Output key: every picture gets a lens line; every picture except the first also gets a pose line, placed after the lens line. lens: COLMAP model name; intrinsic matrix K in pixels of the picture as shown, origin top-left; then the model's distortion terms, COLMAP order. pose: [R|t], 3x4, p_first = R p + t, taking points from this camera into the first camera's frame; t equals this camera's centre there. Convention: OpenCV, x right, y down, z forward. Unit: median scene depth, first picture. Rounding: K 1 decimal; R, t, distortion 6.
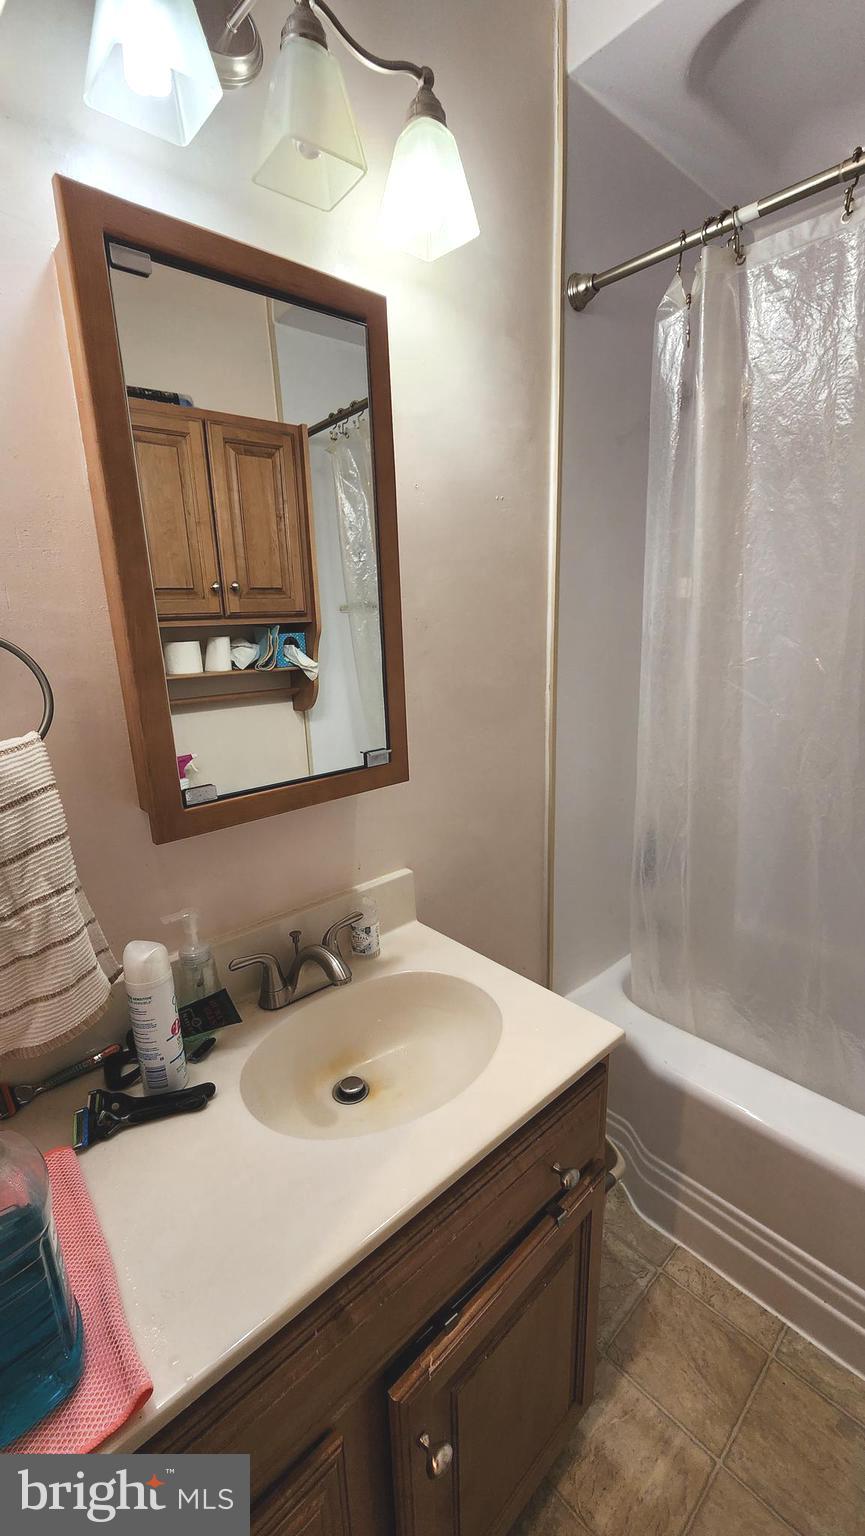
lens RADIAL K [[629.5, 0, 434.7], [0, 629.5, 774.0], [0, 0, 1]] dist [-0.000945, 0.000132]
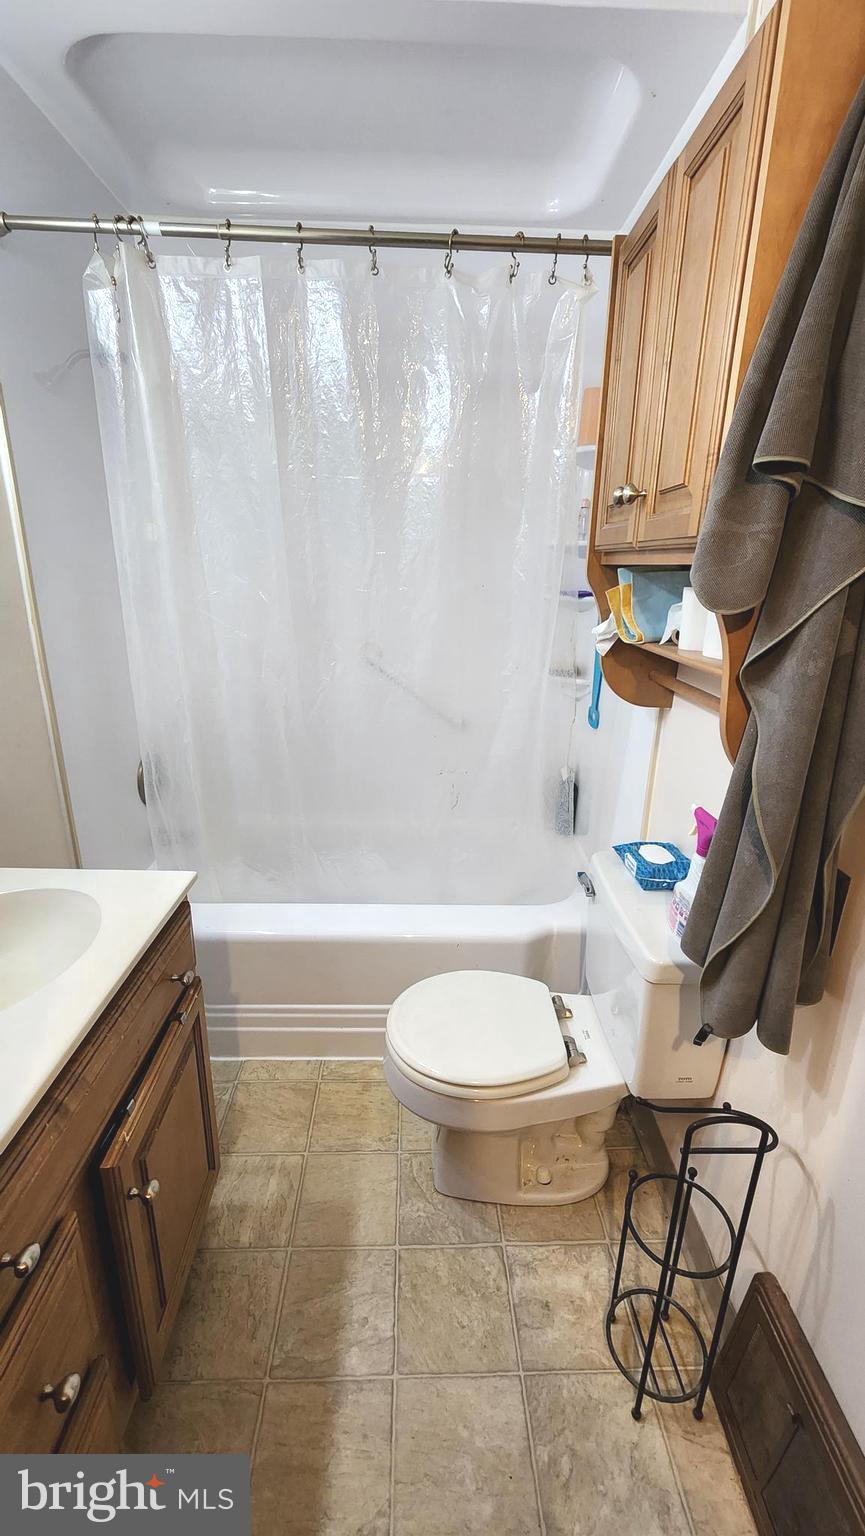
lens RADIAL K [[629.5, 0, 434.9], [0, 629.5, 763.6], [0, 0, 1]] dist [-0.000945, 0.000132]
pose [[0.653295, -0.187332, 0.733562, -0.242293], [0.149088, 0.981765, 0.117942, 0.086551], [-0.742279, 0.032315, 0.669311, -0.212277]]
